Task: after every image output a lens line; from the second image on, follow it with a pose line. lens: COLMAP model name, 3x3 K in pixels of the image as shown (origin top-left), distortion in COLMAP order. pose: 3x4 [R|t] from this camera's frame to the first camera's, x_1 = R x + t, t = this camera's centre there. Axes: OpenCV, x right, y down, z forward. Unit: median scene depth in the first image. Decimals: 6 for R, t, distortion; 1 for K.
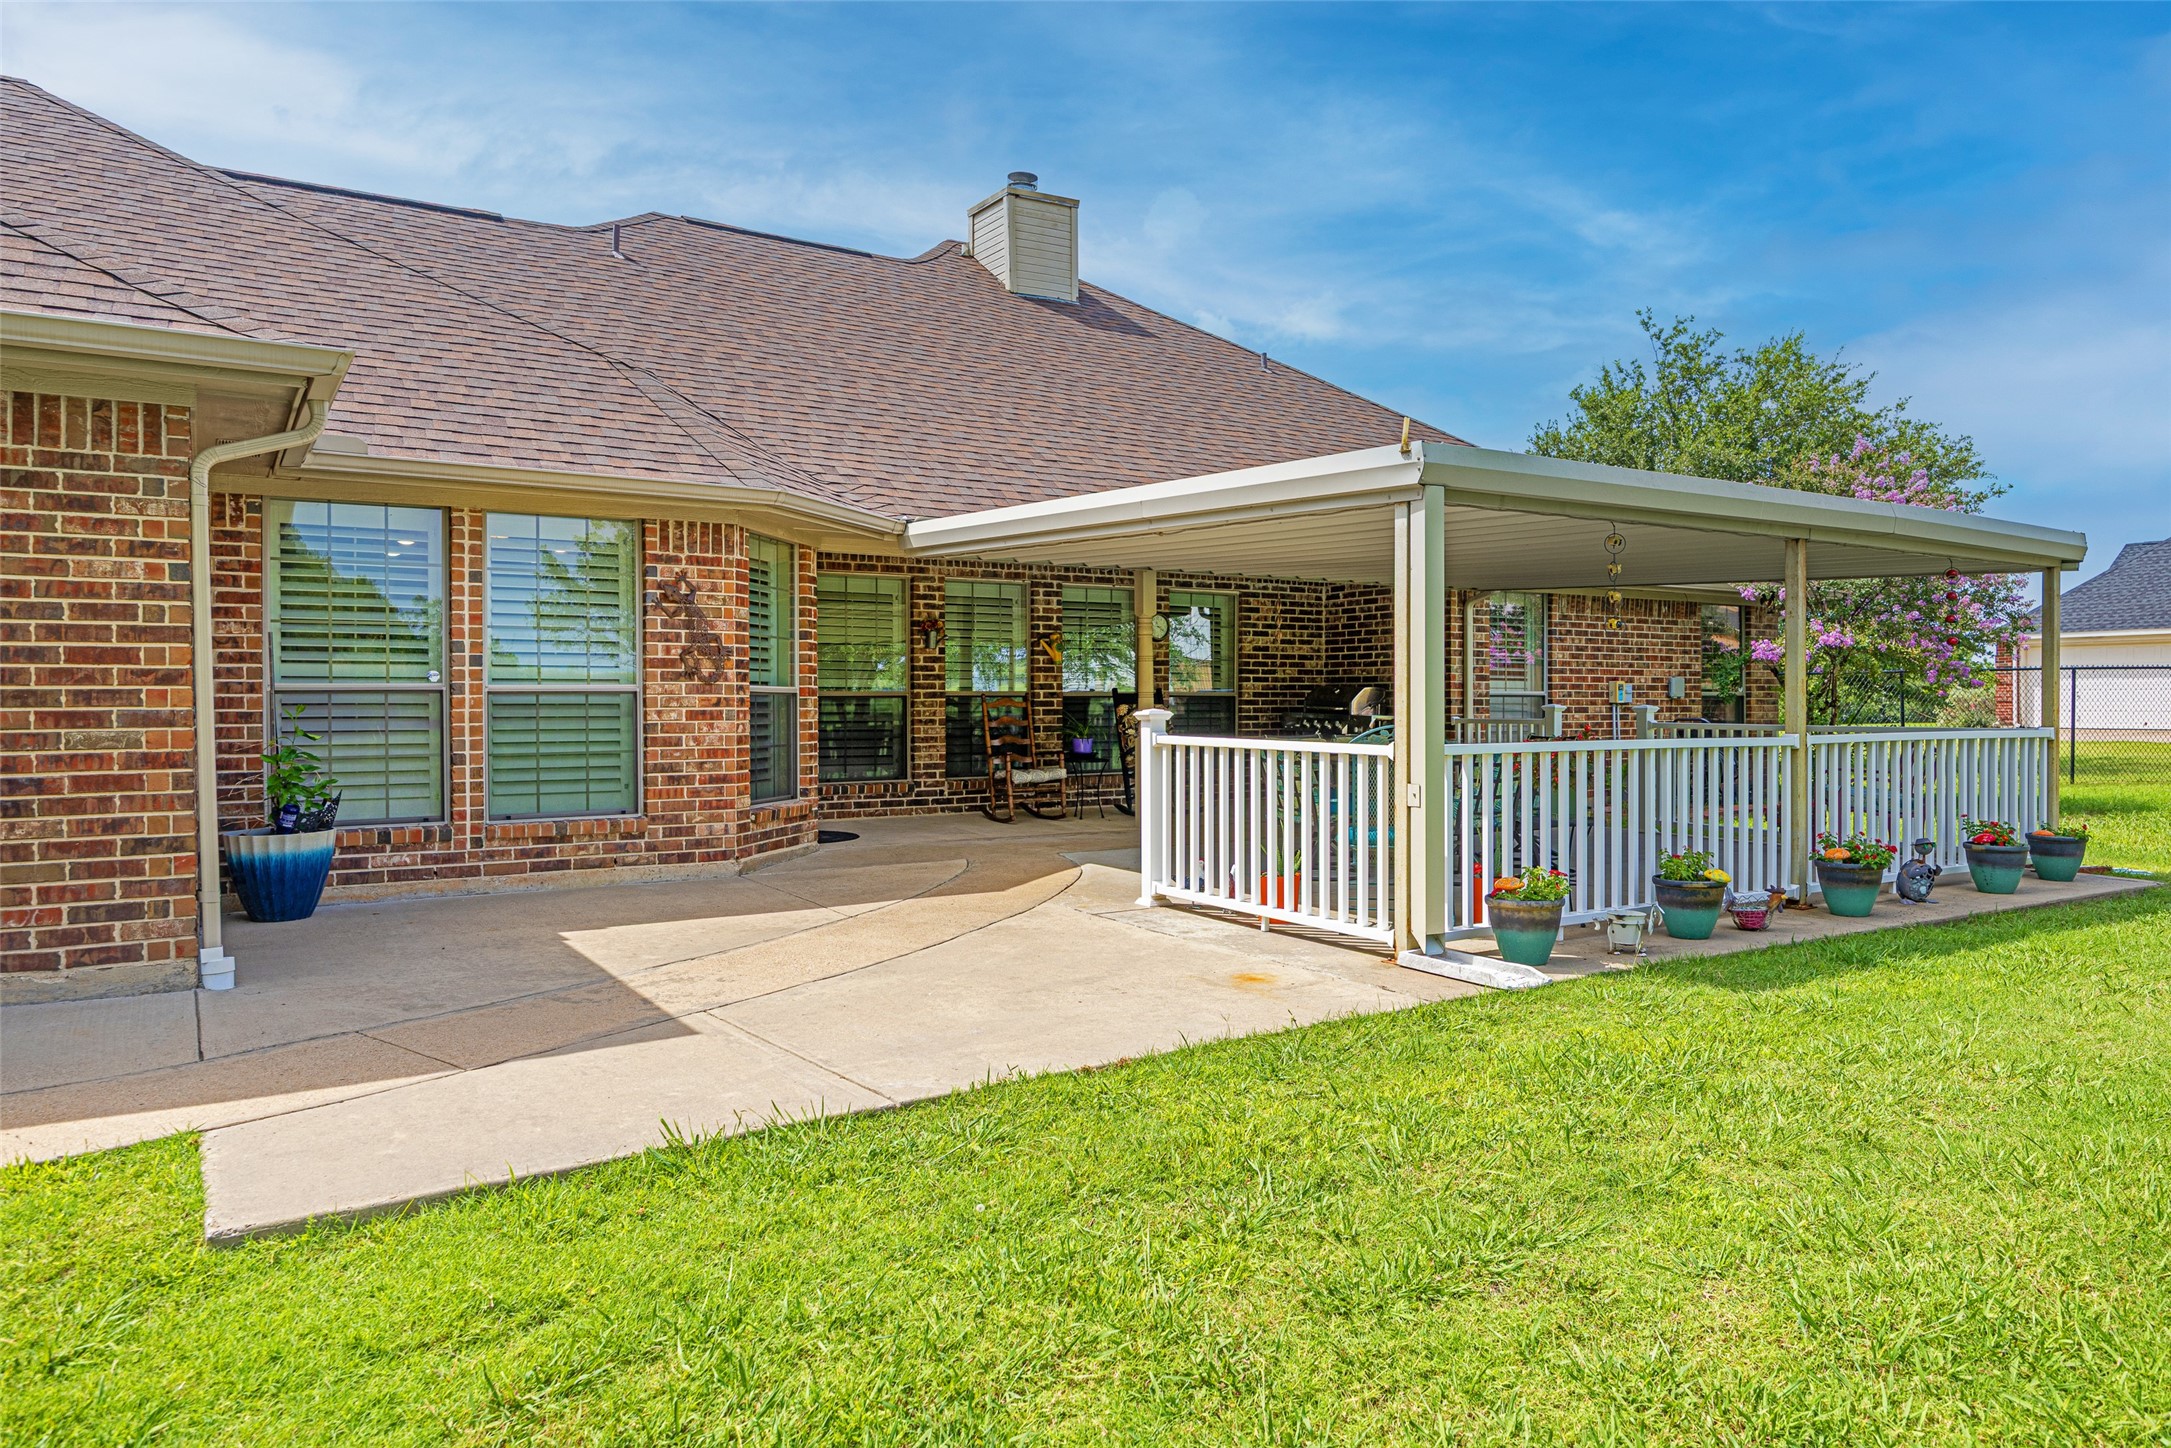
lens RADIAL K [[1394.6, 0, 1089.9], [0, 1394.6, 721.5], [0, 0, 1]] dist [-0.002080, -0.000292]
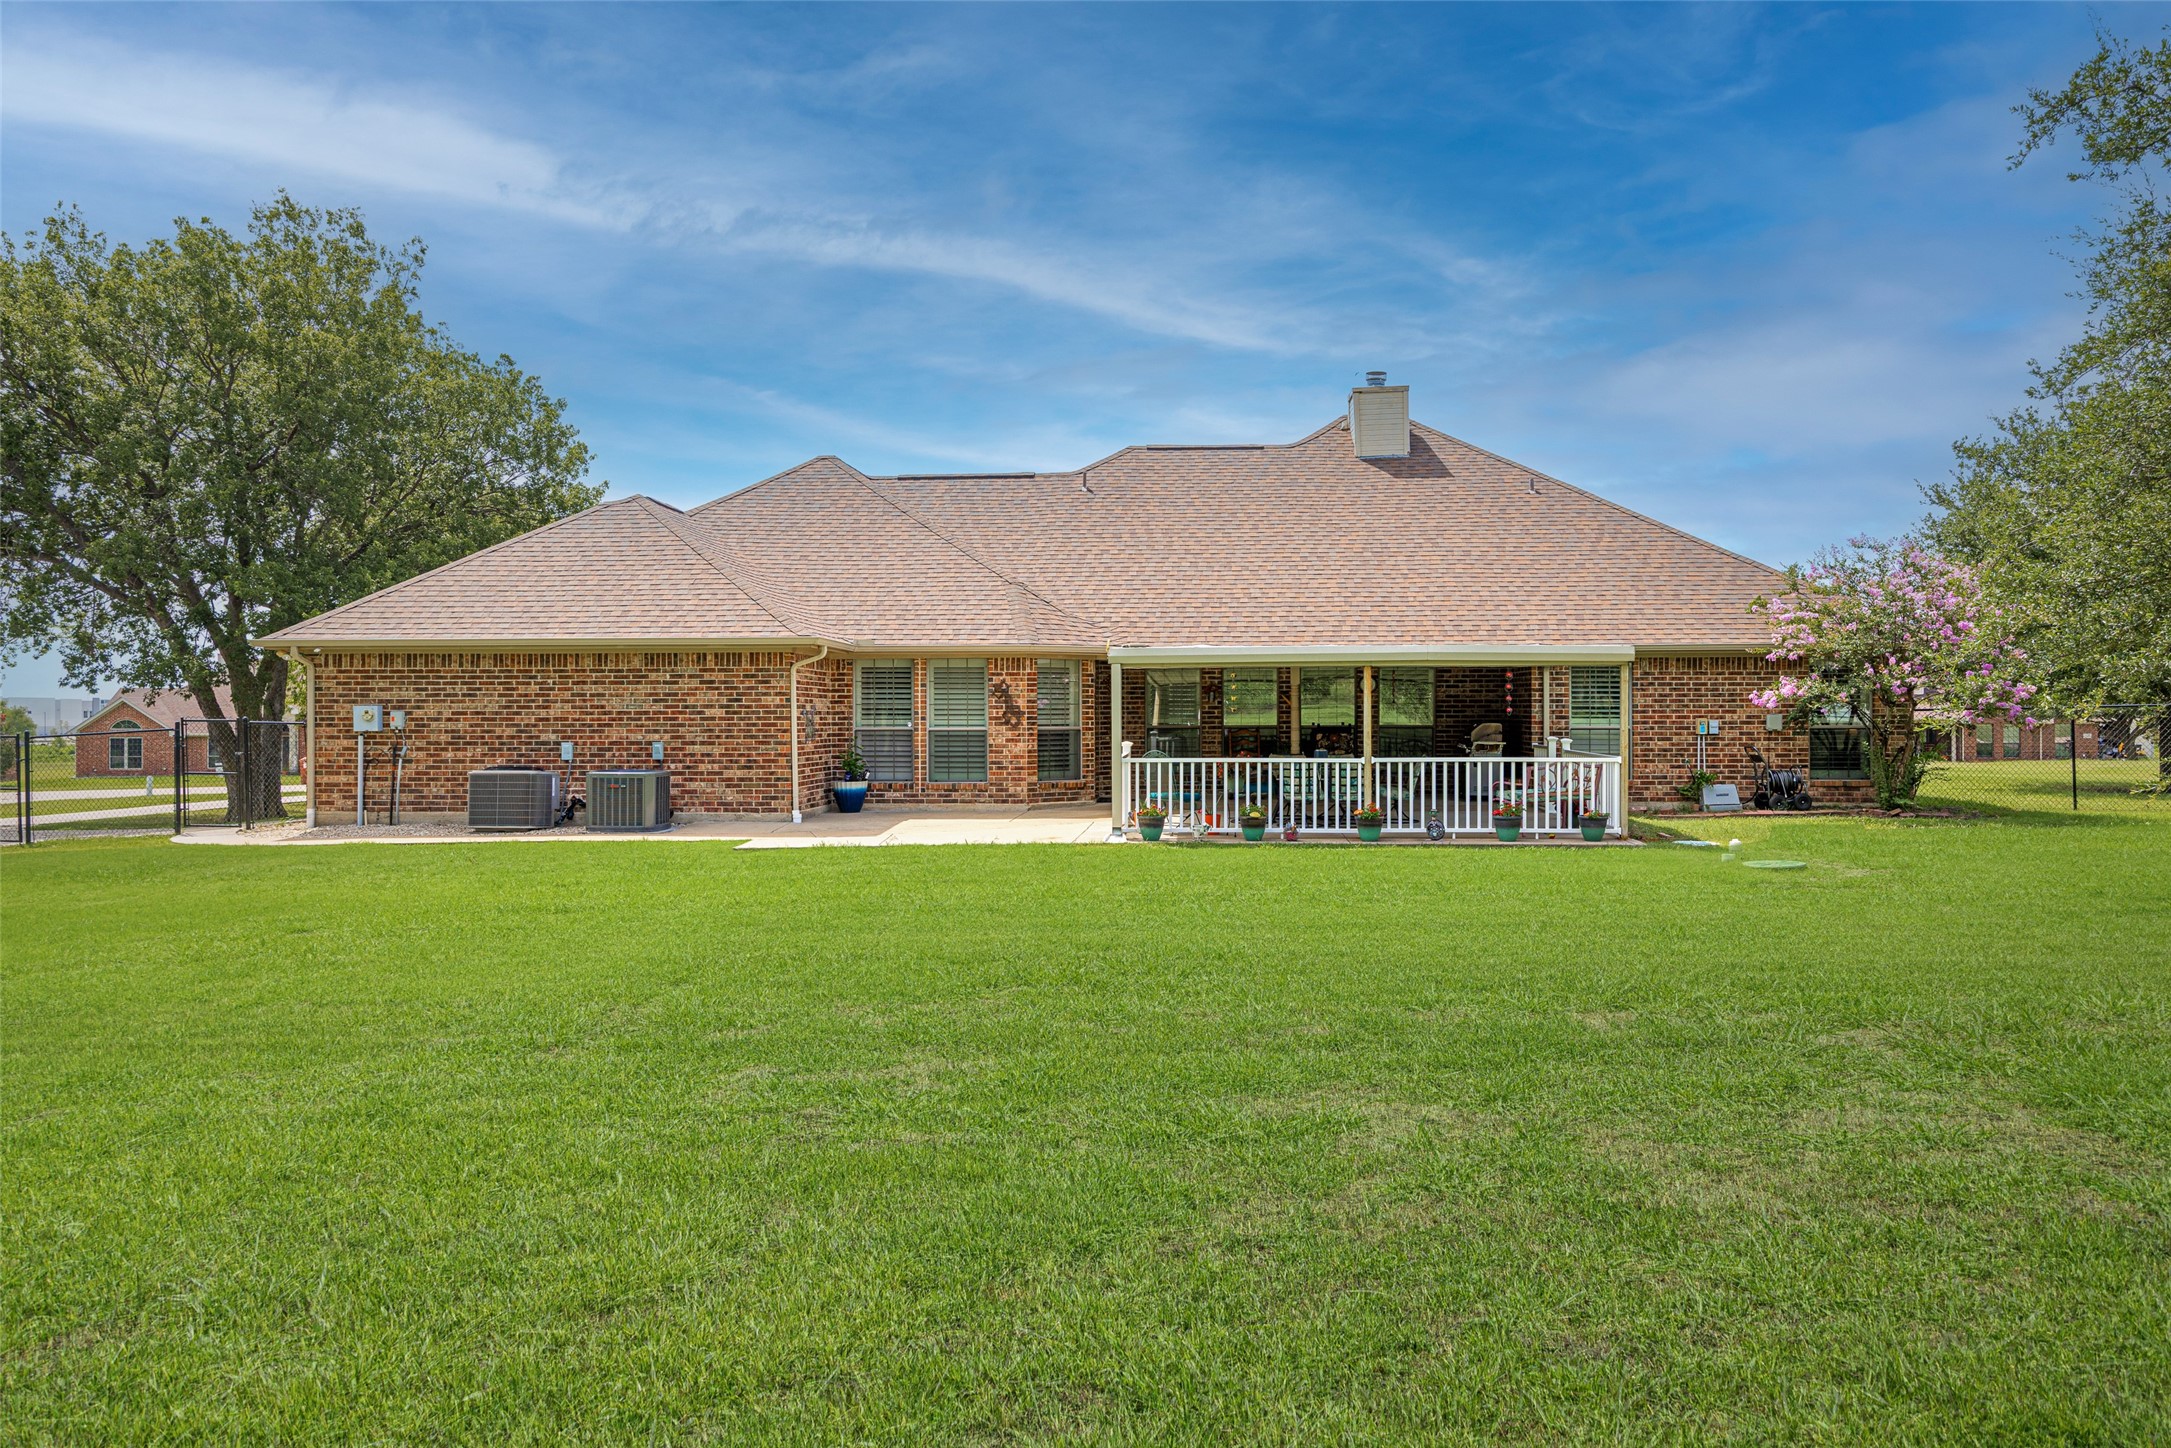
lens RADIAL K [[1629.8, 0, 1084.4], [0, 1629.8, 722.7], [0, 0, 1]] dist [0.001036, 0.000045]
pose [[0.791423, 0.005138, -0.611247, 1.356698], [-0.006451, 0.999979, 0.000053, -0.032130], [0.611235, 0.003901, 0.791440, -0.988460]]
